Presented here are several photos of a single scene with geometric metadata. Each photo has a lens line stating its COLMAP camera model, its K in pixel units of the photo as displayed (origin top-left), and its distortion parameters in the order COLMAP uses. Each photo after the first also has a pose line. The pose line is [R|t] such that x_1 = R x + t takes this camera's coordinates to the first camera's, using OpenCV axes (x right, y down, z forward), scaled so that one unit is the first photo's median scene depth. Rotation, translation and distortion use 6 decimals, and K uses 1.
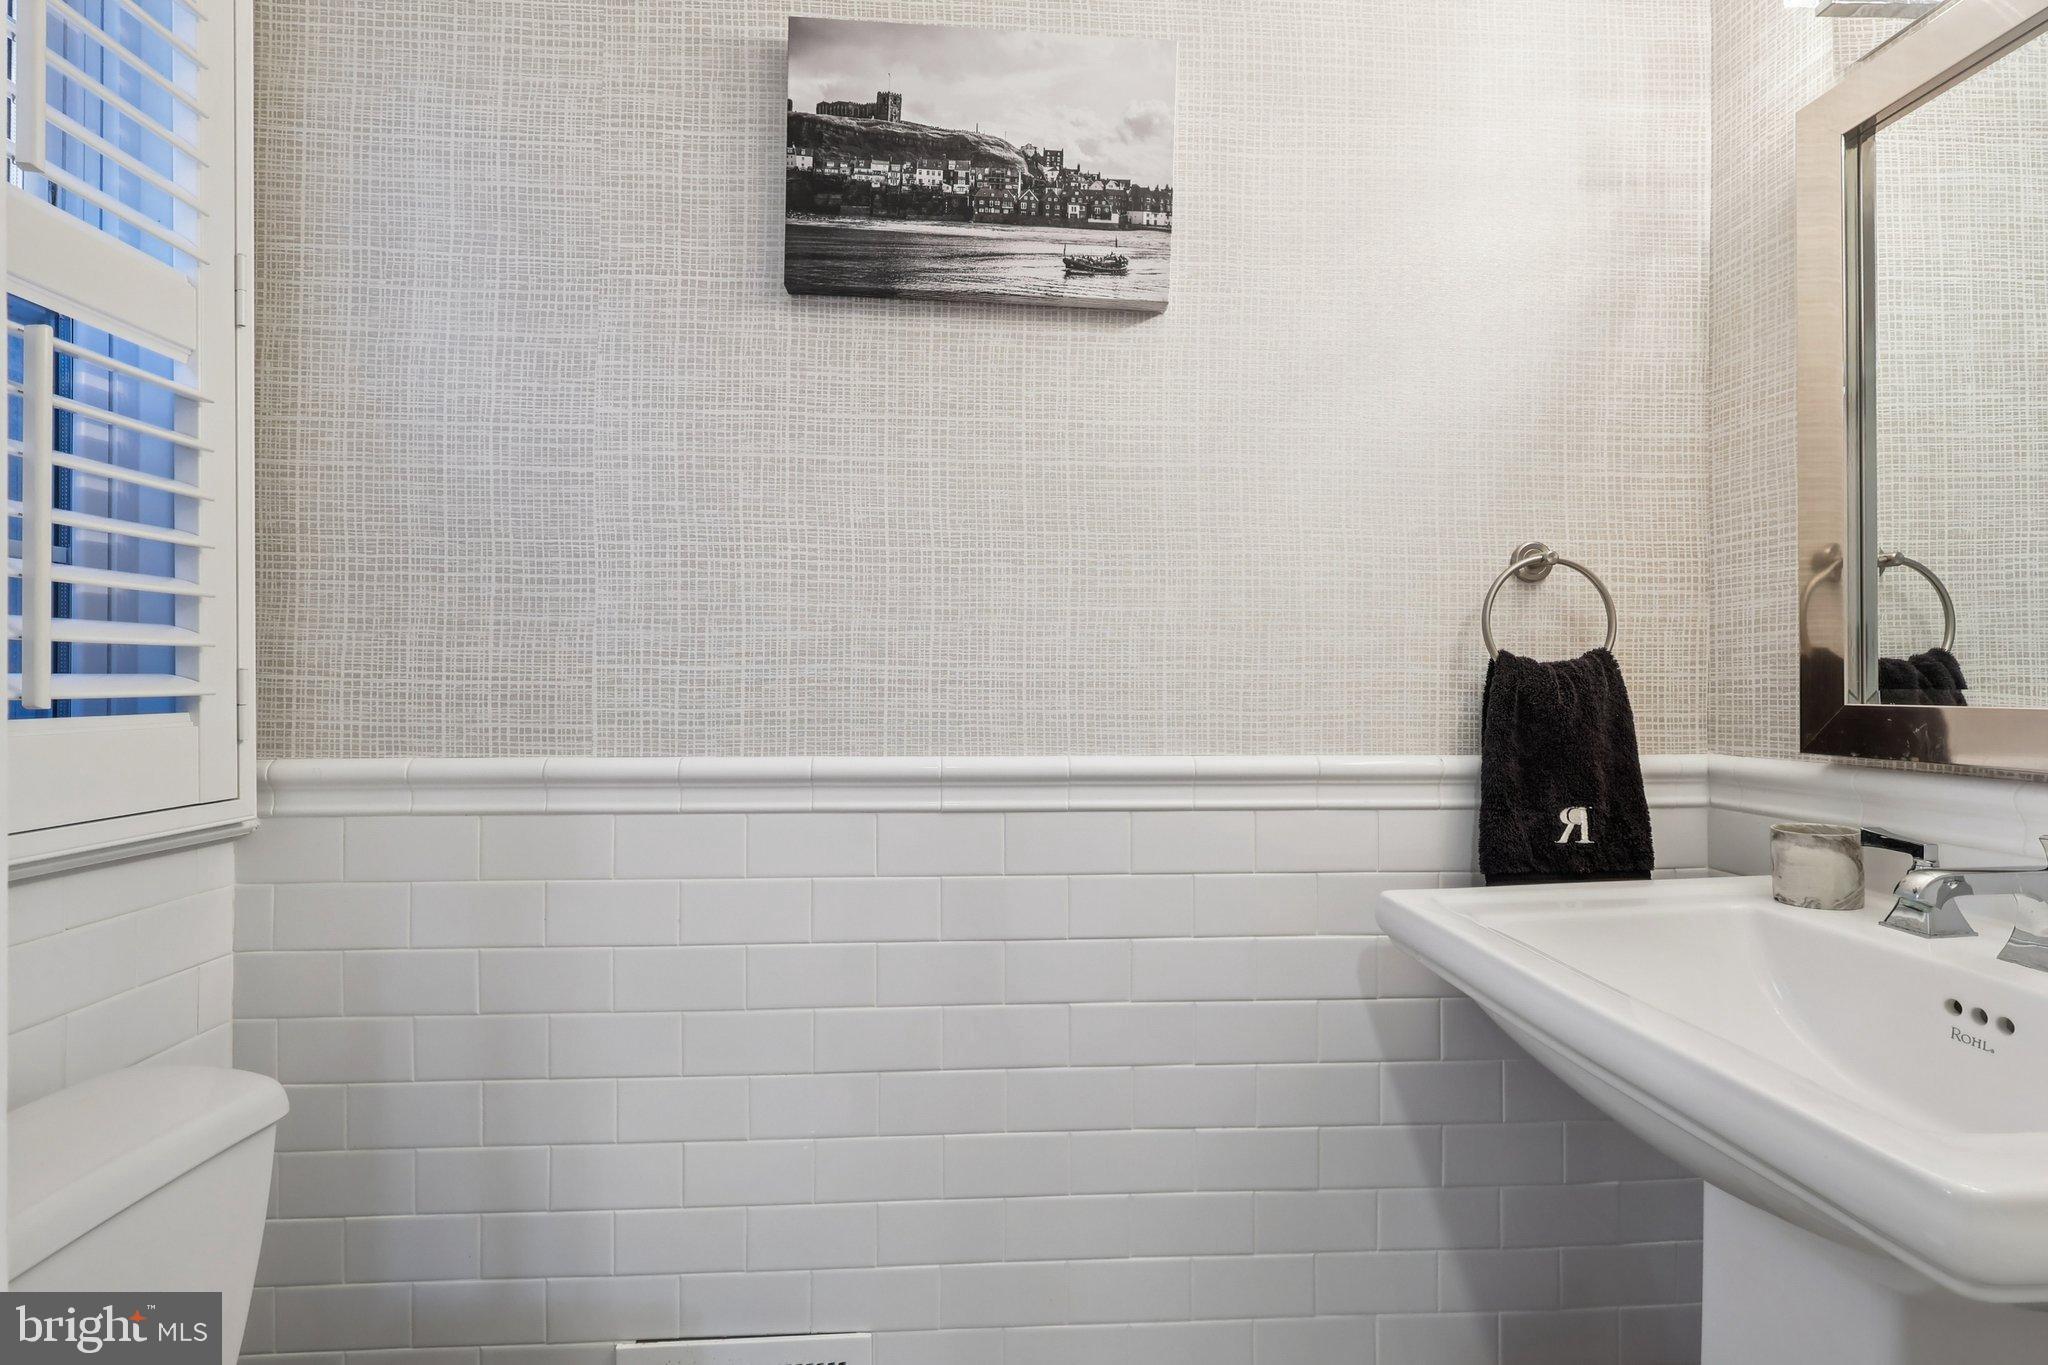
lens RADIAL K [[955.7, 0, 1022.7], [0, 955.7, 676.8], [0, 0, 1]] dist [-0.000799, -0.001413]
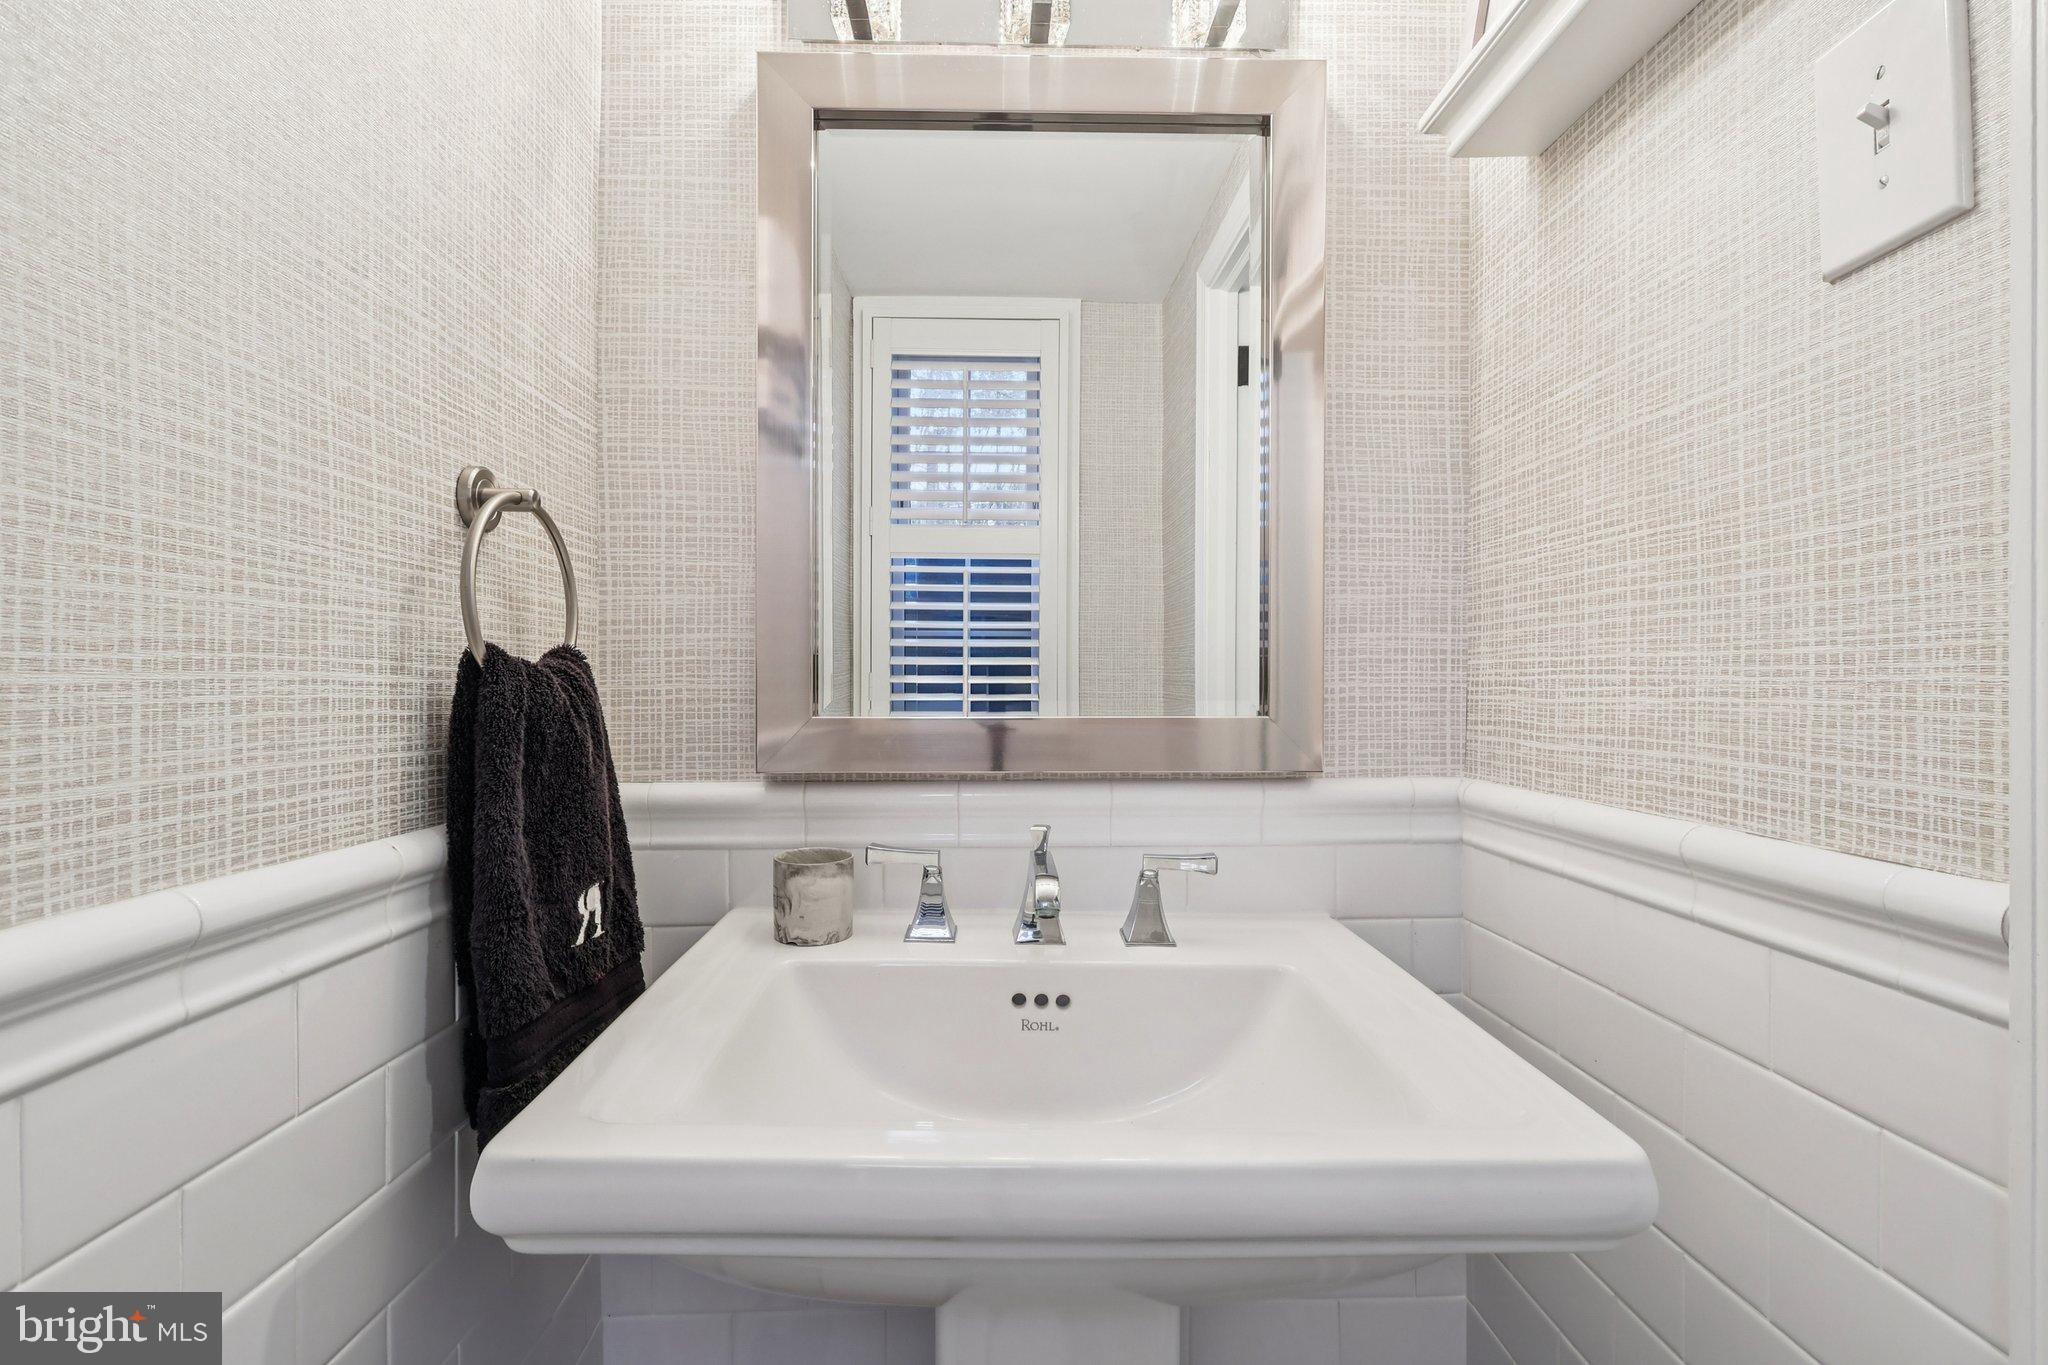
lens RADIAL K [[986.5, 0, 1031.2], [0, 986.5, 679.0], [0, 0, 1]] dist [0.003278, 0.000843]
pose [[0.042617, 0.003815, 0.999084, -0.085429], [-0.008907, 0.999954, -0.003438, -0.006322], [-0.999052, -0.008752, 0.042649, 0.633497]]
